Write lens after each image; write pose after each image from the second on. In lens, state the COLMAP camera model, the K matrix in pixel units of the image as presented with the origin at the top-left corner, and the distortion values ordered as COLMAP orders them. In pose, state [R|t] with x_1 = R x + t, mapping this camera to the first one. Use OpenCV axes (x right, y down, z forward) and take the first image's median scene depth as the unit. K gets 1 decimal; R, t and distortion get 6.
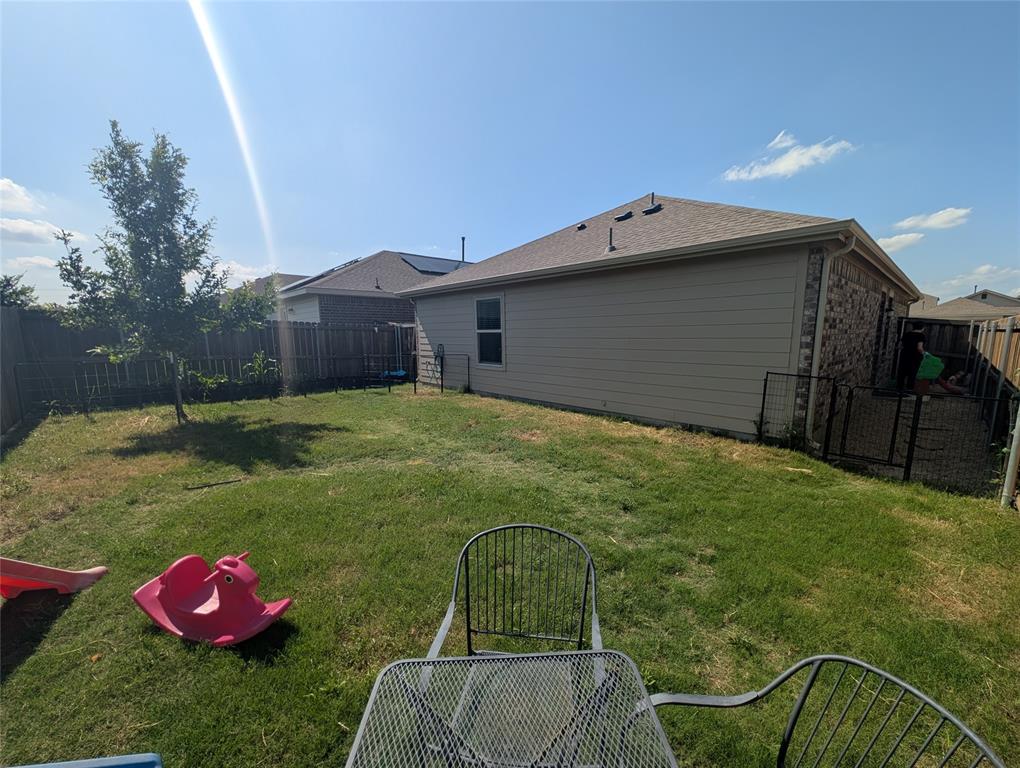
lens RADIAL K [[384.9, 0, 510.4], [0, 384.9, 388.0], [0, 0, 1]] dist [-0.000863, -0.000209]
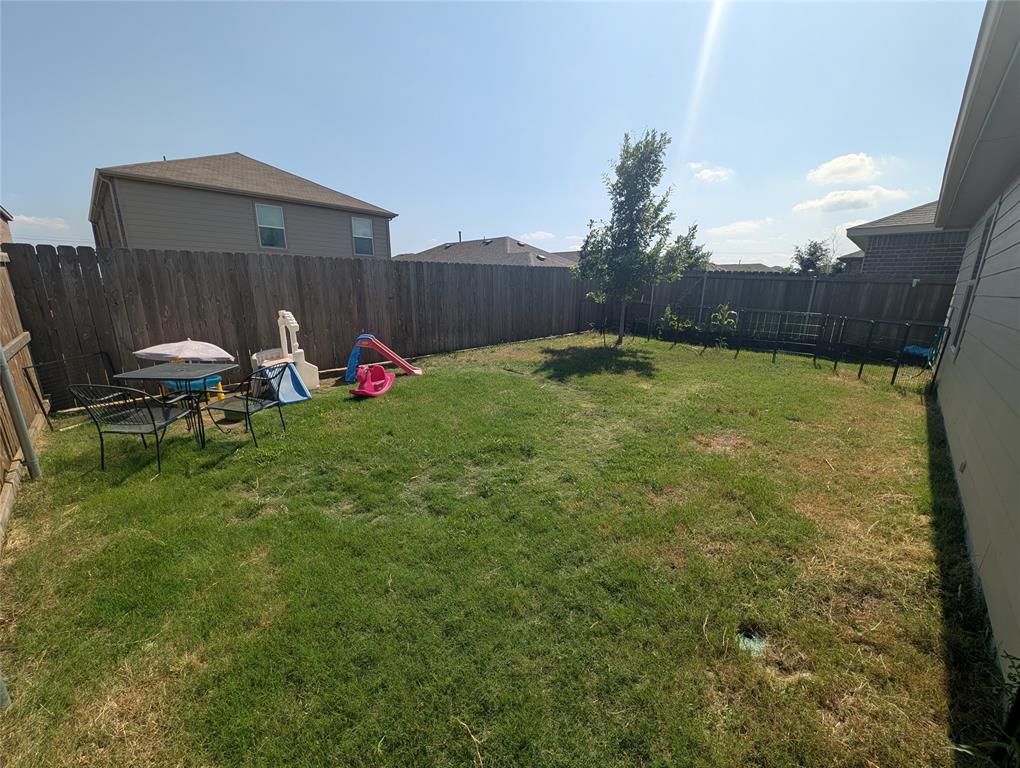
lens RADIAL K [[384.9, 0, 515.7], [0, 384.9, 387.5], [0, 0, 1]] dist [-0.000863, -0.000209]
pose [[0.090607, 0.258795, -0.961673, 0.628918], [-0.151747, 0.957957, 0.243497, -0.072109], [0.984258, 0.123869, 0.126069, 0.553650]]
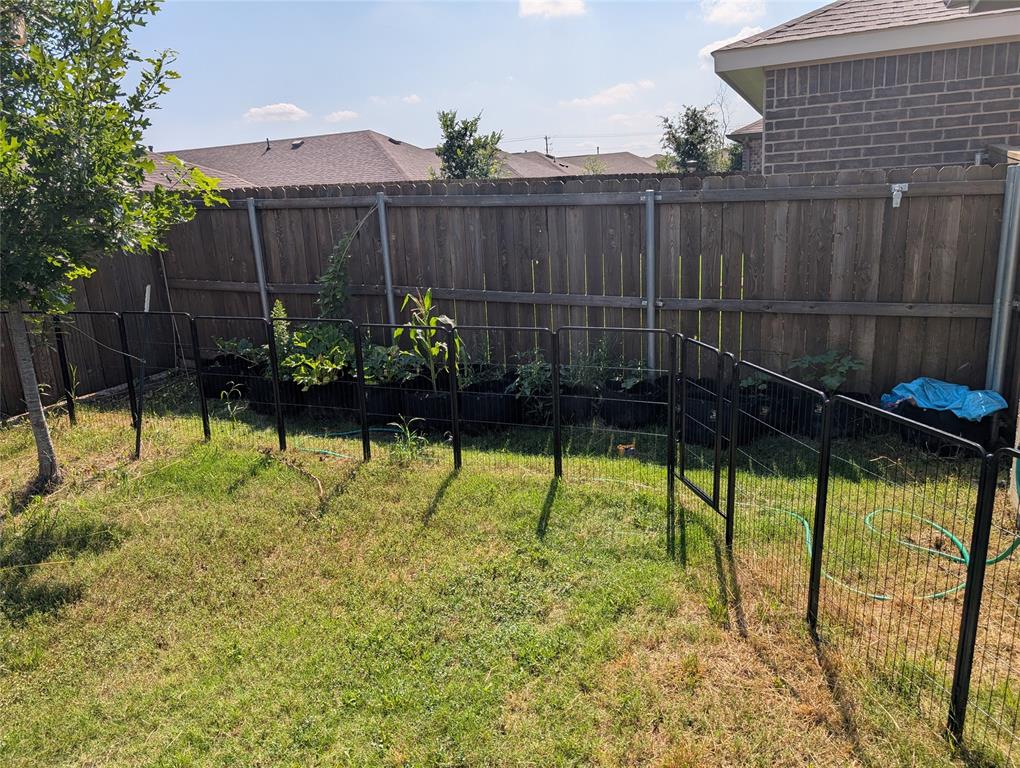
lens RADIAL K [[713.3, 0, 507.0], [0, 713.3, 382.2], [0, 0, 1]] dist [0.015488, 0.000823]
pose [[0.442060, 0.201469, -0.874067, -0.142746], [-0.072421, 0.979285, 0.189094, -0.237132], [0.894057, -0.020291, 0.447493, 1.356346]]
